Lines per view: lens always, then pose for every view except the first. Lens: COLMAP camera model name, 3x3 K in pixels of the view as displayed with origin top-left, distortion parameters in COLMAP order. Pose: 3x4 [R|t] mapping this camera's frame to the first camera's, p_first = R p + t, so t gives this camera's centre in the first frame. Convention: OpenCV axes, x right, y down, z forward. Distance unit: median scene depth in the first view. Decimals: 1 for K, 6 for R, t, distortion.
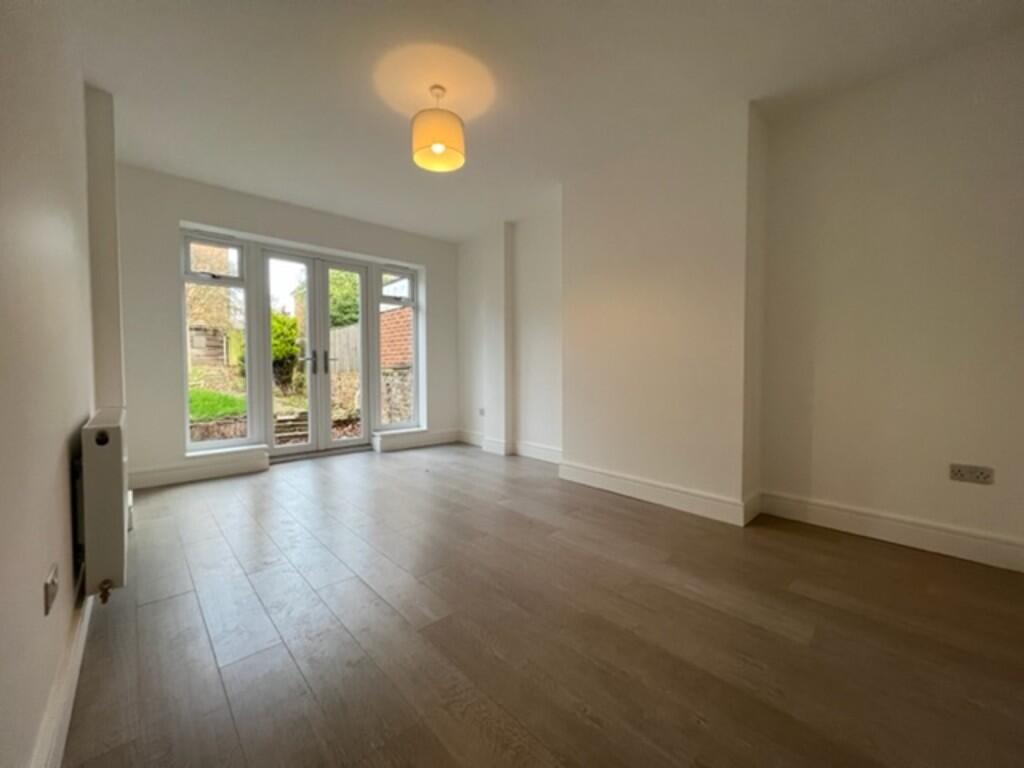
lens RADIAL K [[407.8, 0, 510.3], [0, 407.8, 387.6], [0, 0, 1]] dist [-0.003799, 0.000097]
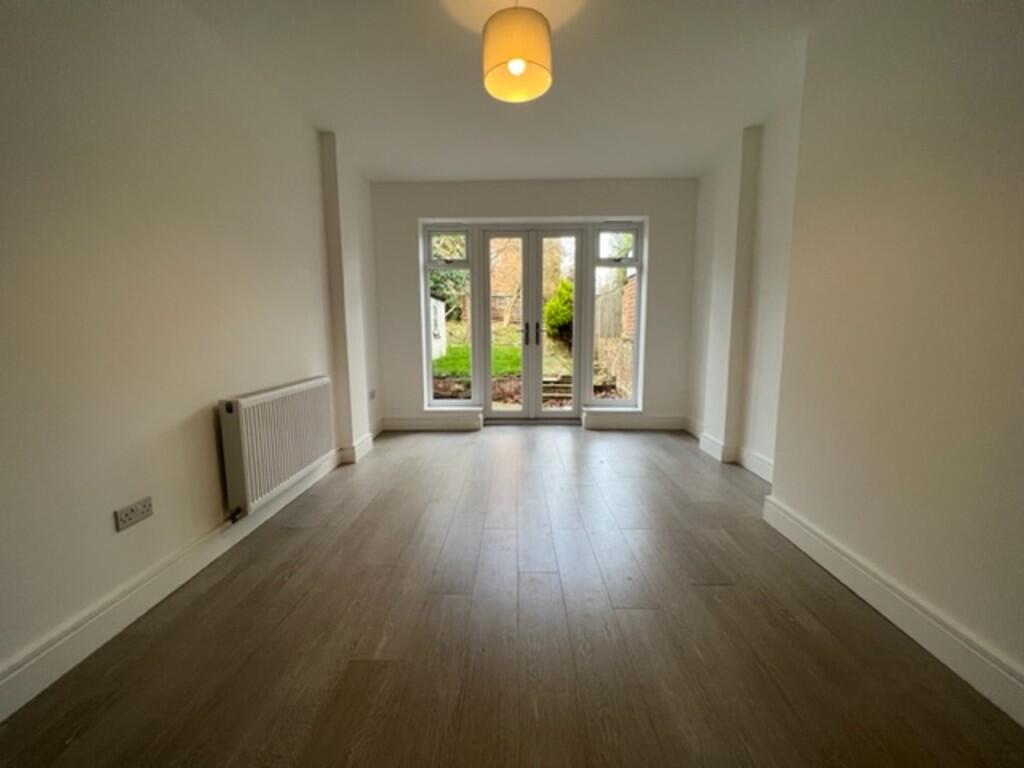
lens RADIAL K [[407.8, 0, 511.1], [0, 407.8, 383.3], [0, 0, 1]] dist [-0.003799, 0.000097]
pose [[0.725248, 0.091723, -0.682351, 0.178004], [-0.029323, 0.994302, 0.102489, -0.036199], [0.687863, -0.054321, 0.723805, 0.186029]]
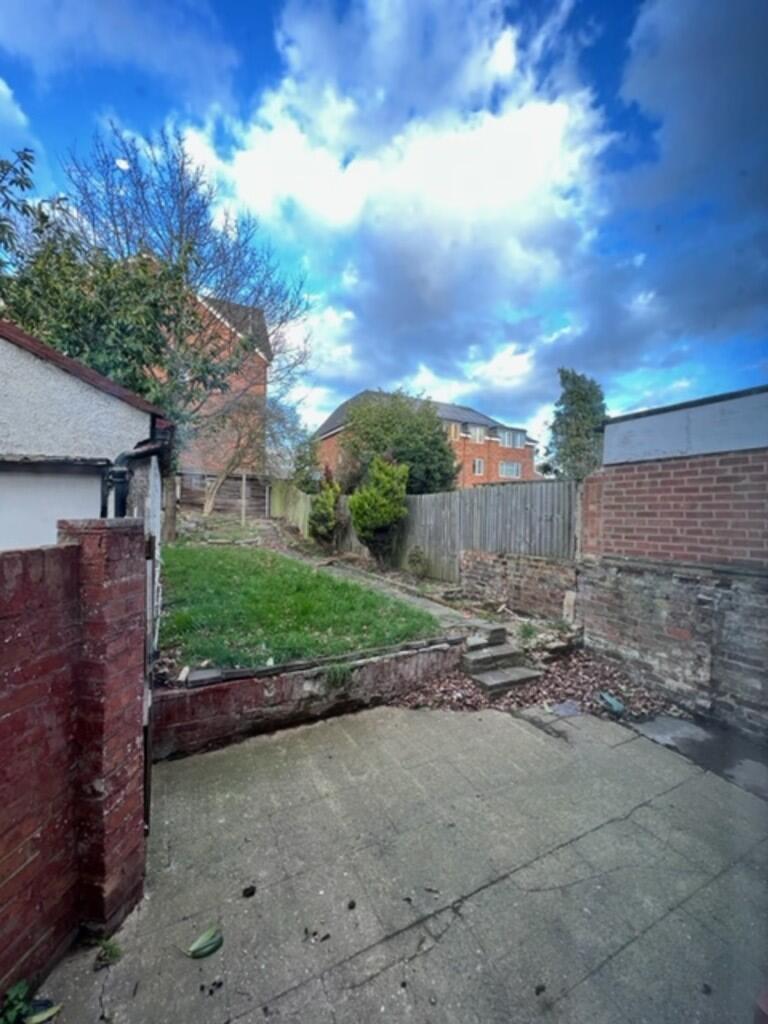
lens RADIAL K [[407.8, 0, 379.3], [0, 407.8, 512.8], [0, 0, 1]] dist [-0.003799, 0.000097]
pose [[0.966048, 0.016188, -0.257854, -0.766227], [-0.027759, 0.998761, -0.041300, -0.117241], [0.256866, 0.047056, 0.965301, 0.554049]]
